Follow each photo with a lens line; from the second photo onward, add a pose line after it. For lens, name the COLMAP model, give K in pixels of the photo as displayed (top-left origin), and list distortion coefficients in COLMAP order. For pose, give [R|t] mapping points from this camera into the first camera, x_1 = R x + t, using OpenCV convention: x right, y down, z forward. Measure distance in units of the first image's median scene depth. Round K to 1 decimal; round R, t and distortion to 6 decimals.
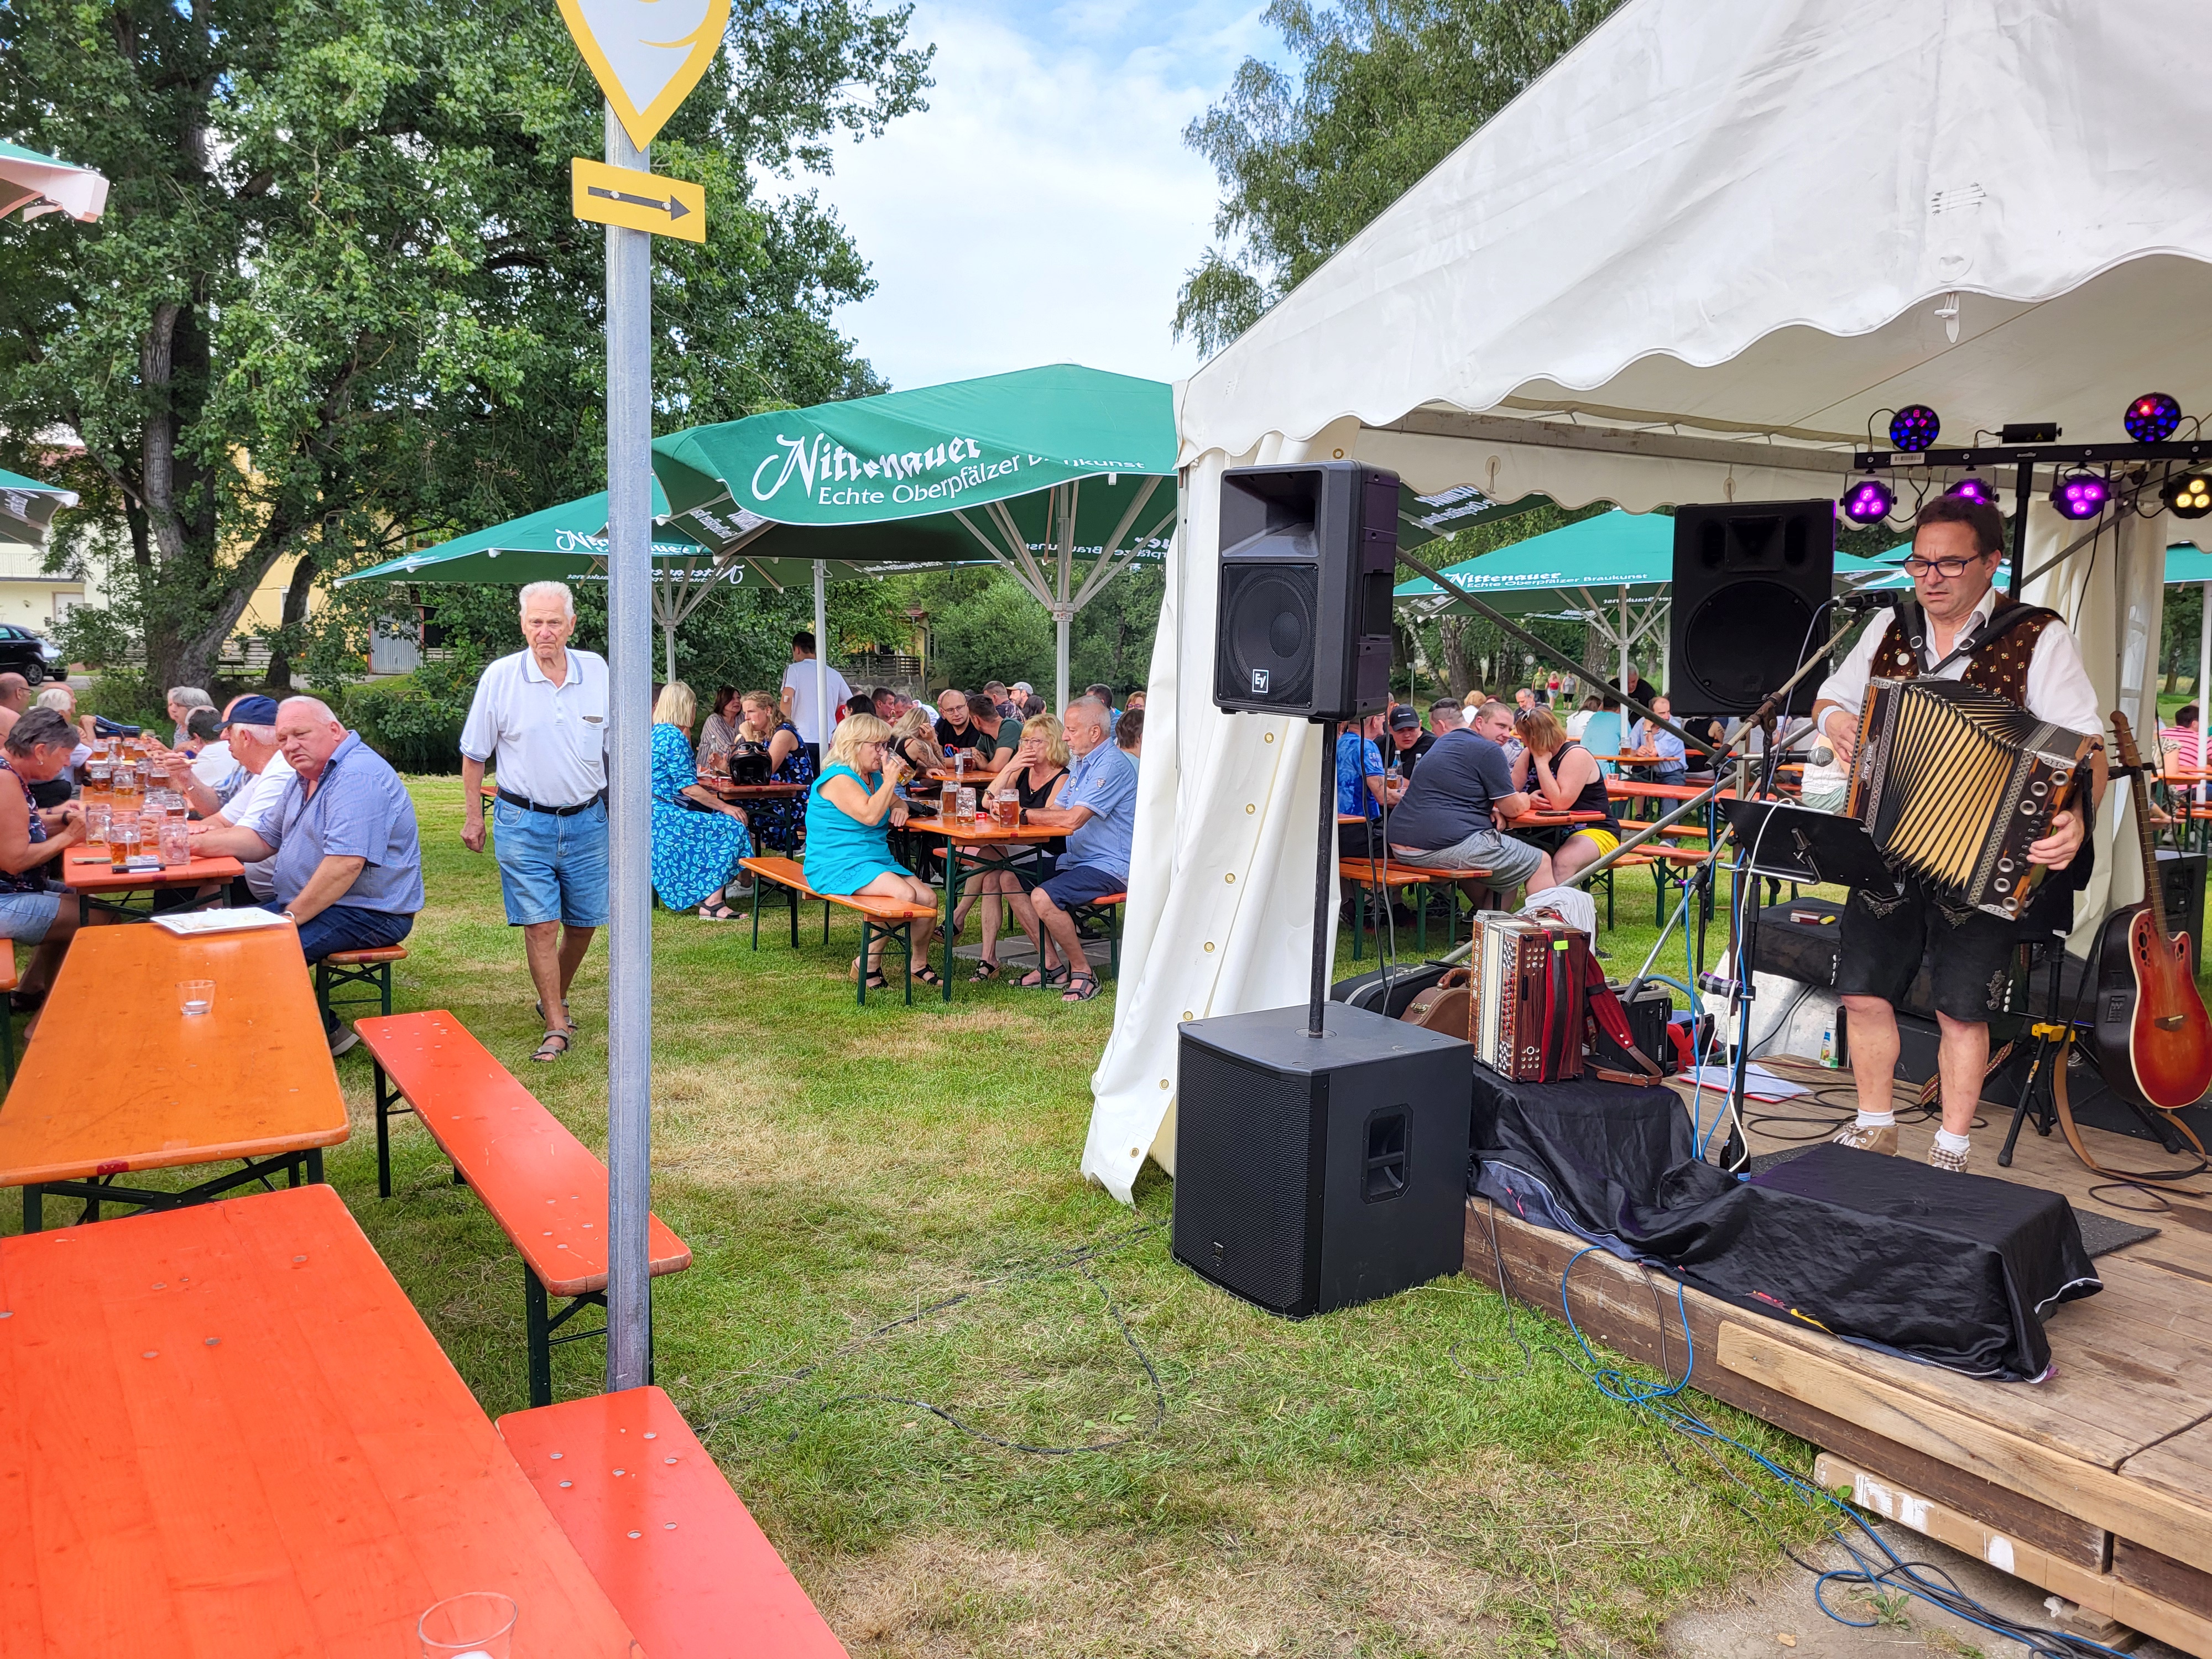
lens RADIAL K [[1672.2, 0, 1081.9], [0, 1672.2, 830.7], [0, 0, 1]] dist [0.028168, -0.026263]
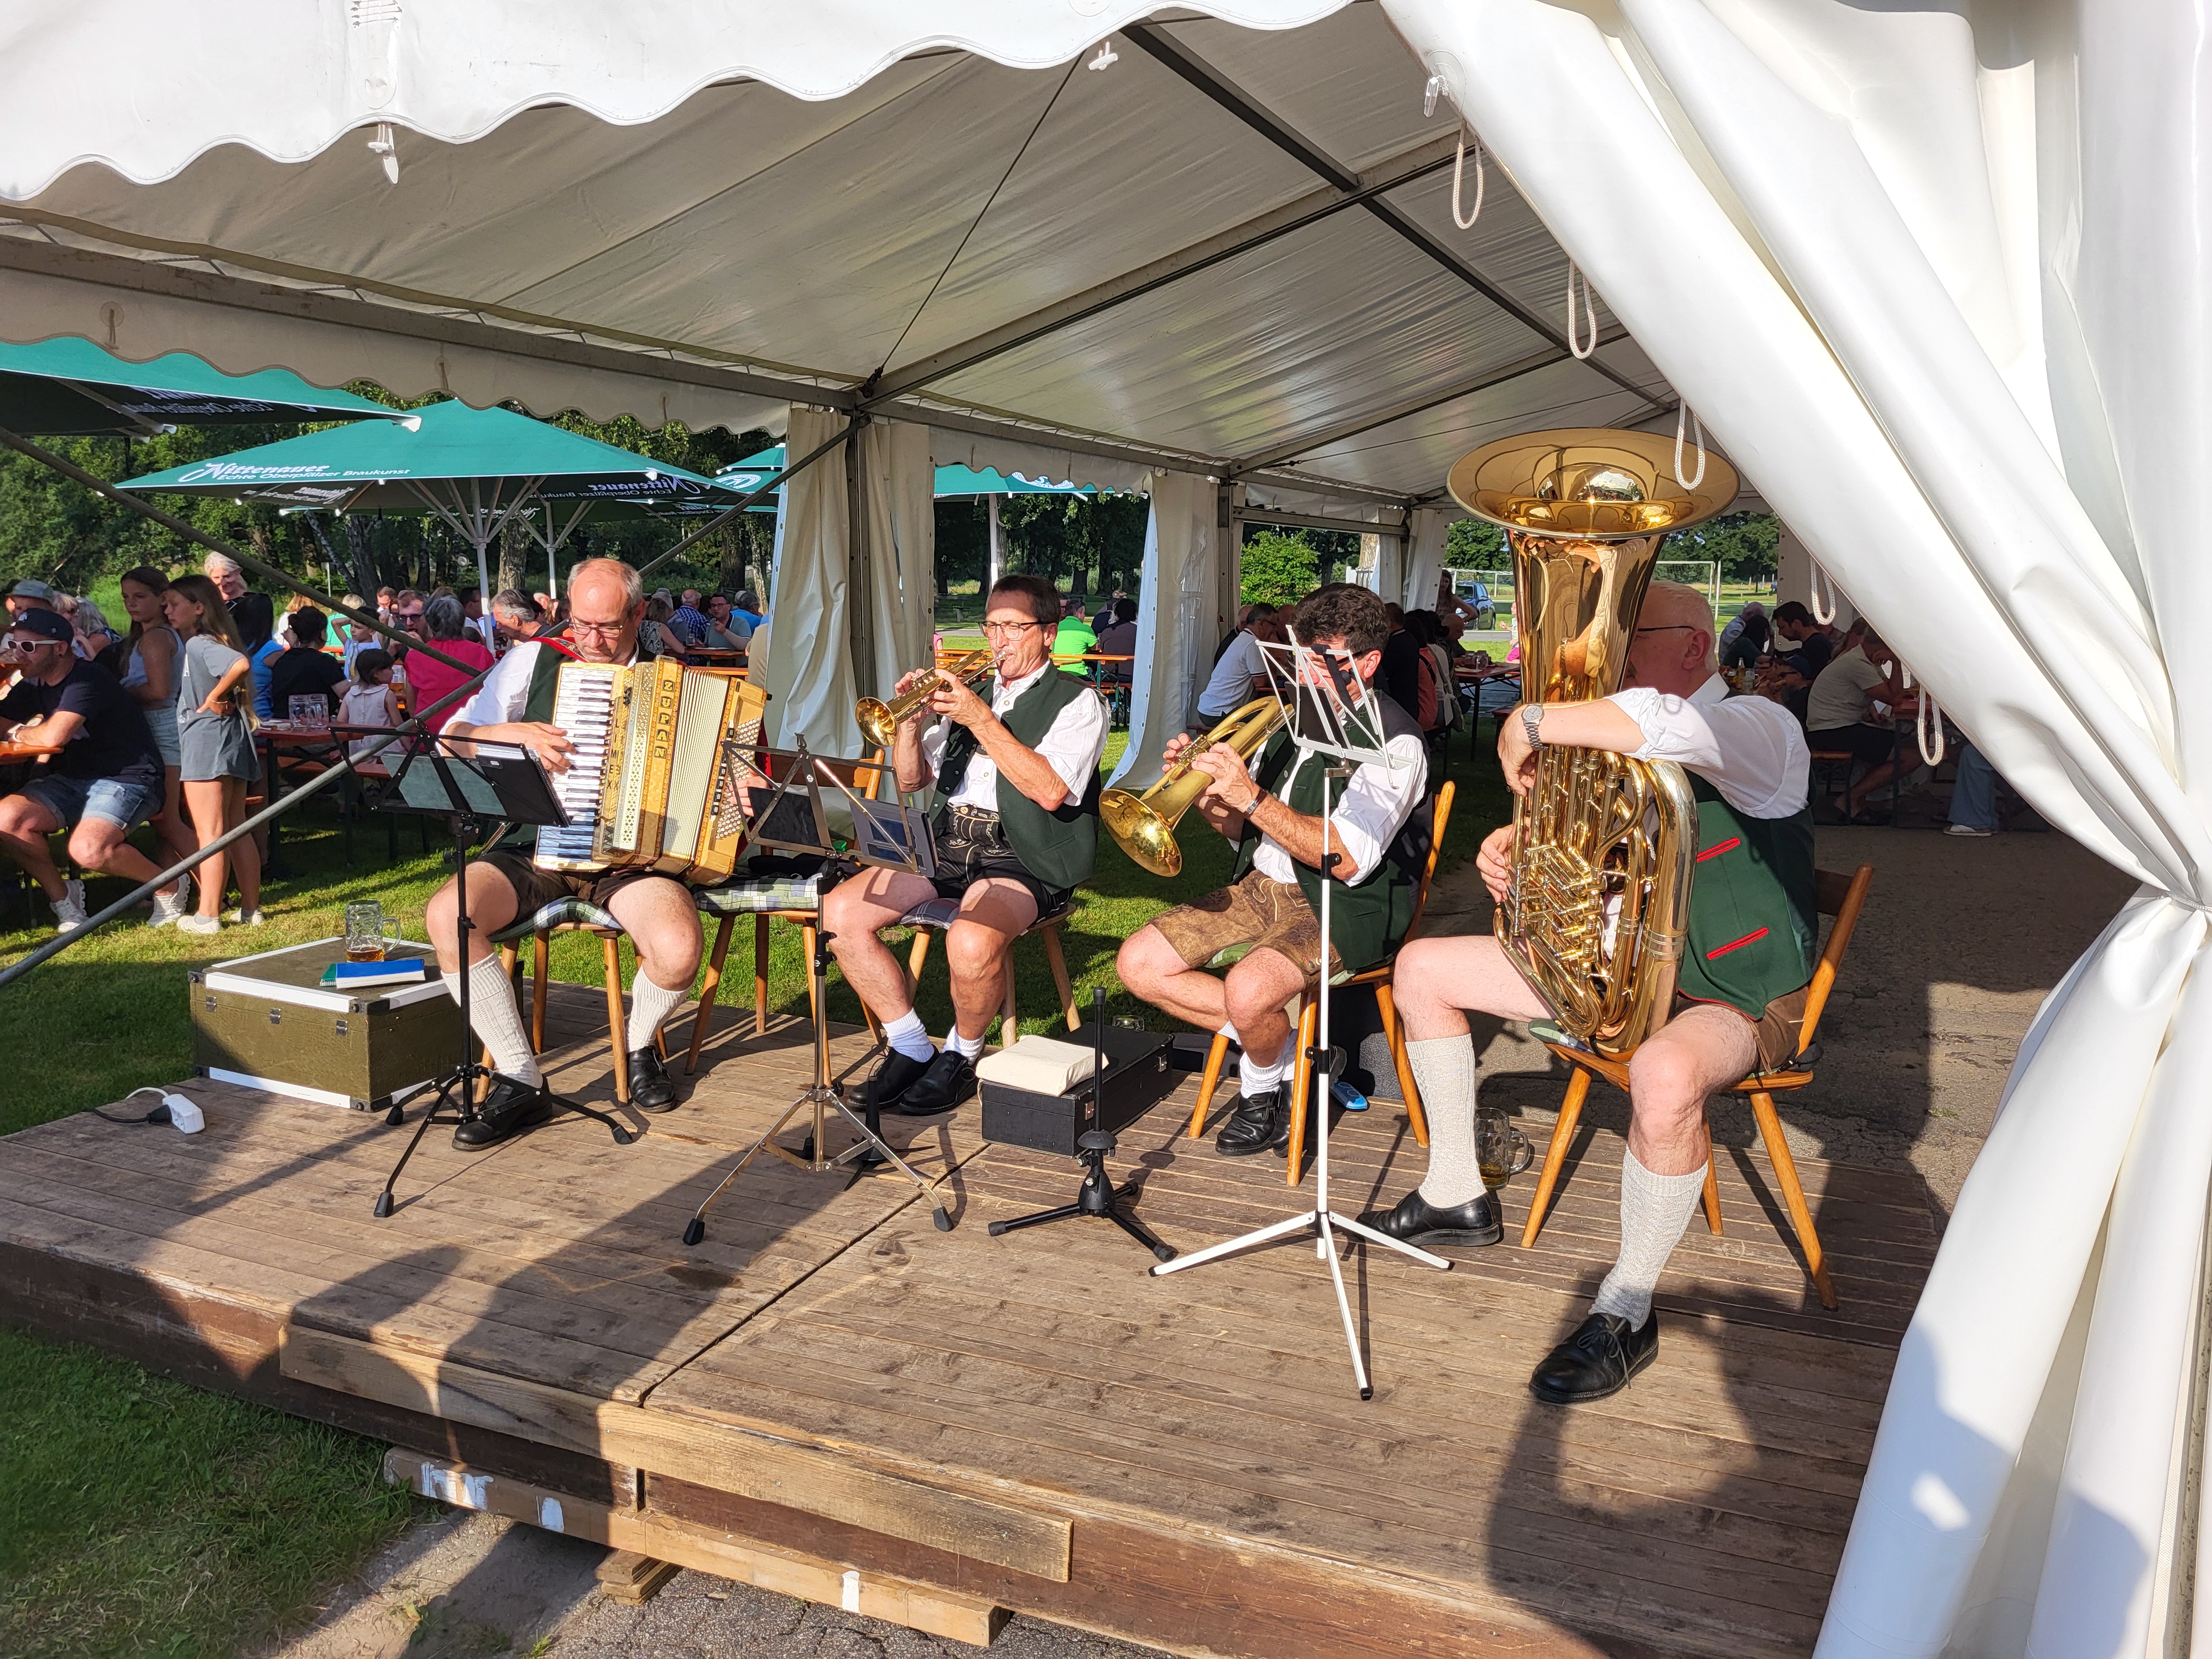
lens RADIAL K [[1672.2, 0, 1105.6], [0, 1672.2, 823.8], [0, 0, 1]] dist [0.028168, -0.026263]
pose [[0.817713, -0.083028, 0.569607, 0.225554], [0.052402, 0.996171, 0.069978, -0.001771], [-0.573236, -0.027373, 0.818933, 0.052961]]
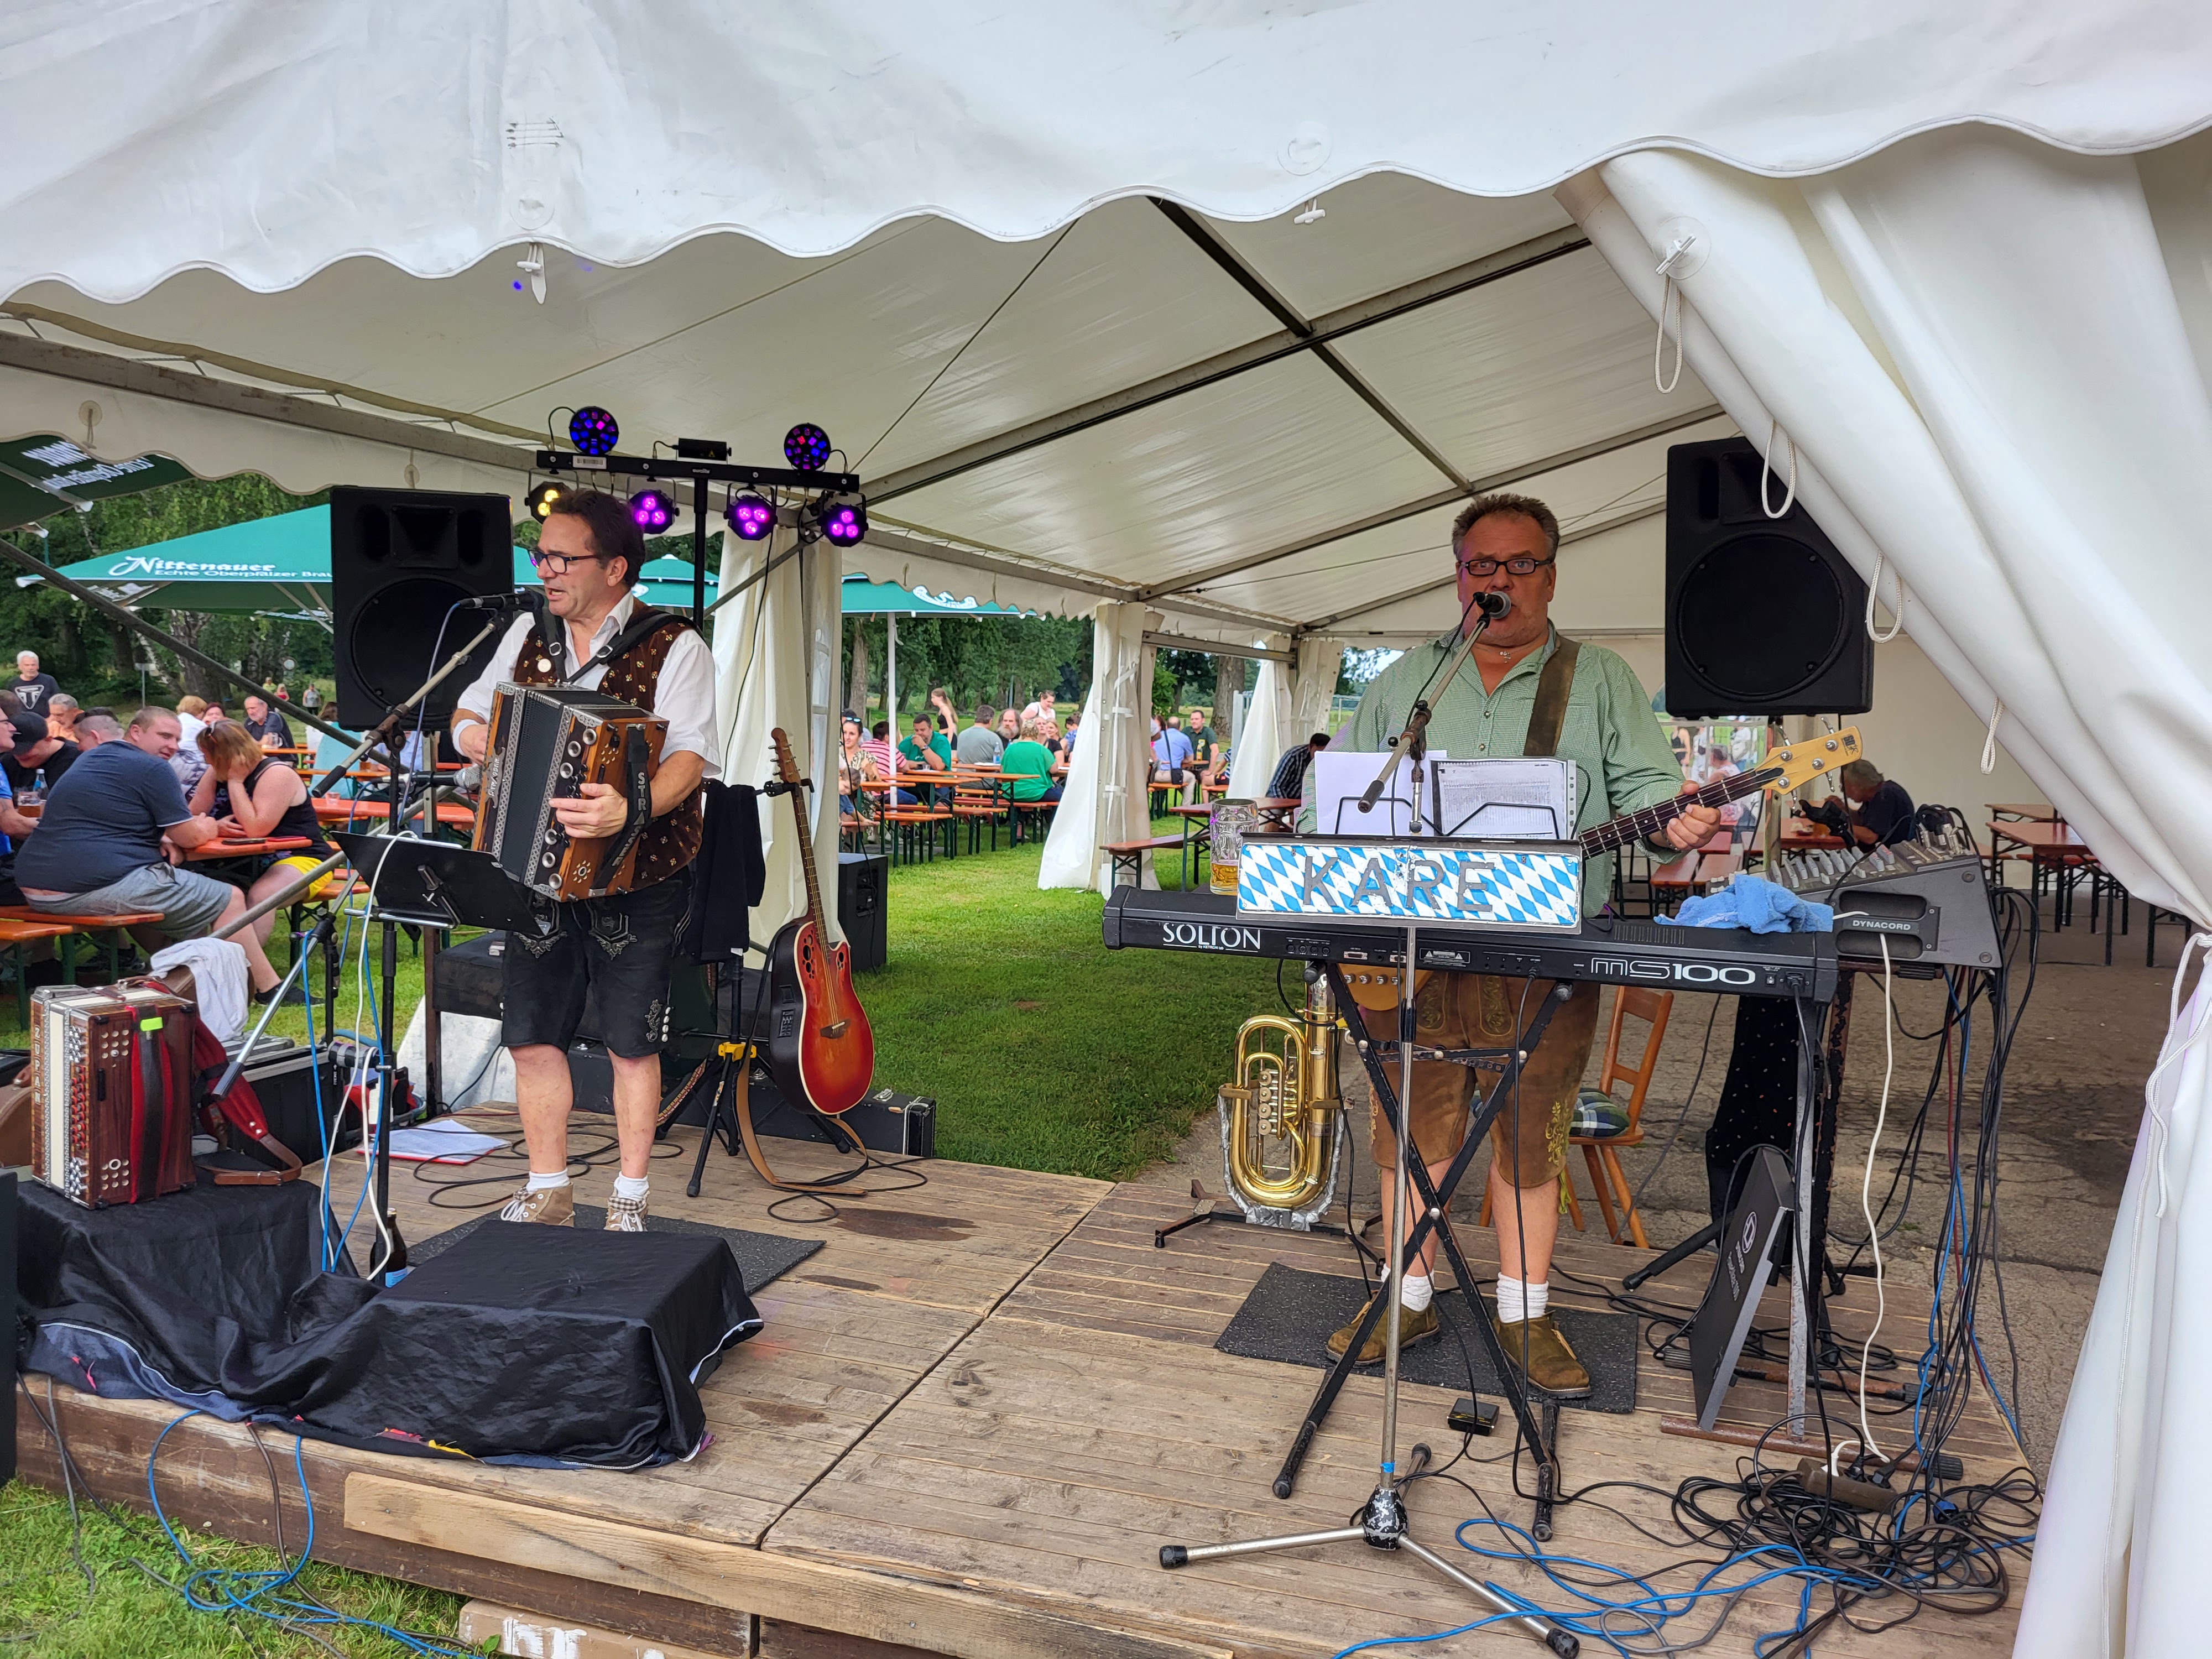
lens RADIAL K [[1672.2, 0, 1124.4], [0, 1672.2, 849.8], [0, 0, 1]] dist [0.028168, -0.026263]
pose [[0.756533, -0.043185, 0.652528, 0.128095], [0.039958, 0.999005, 0.019789, -0.010737], [-0.652734, 0.011103, 0.757506, 0.115610]]
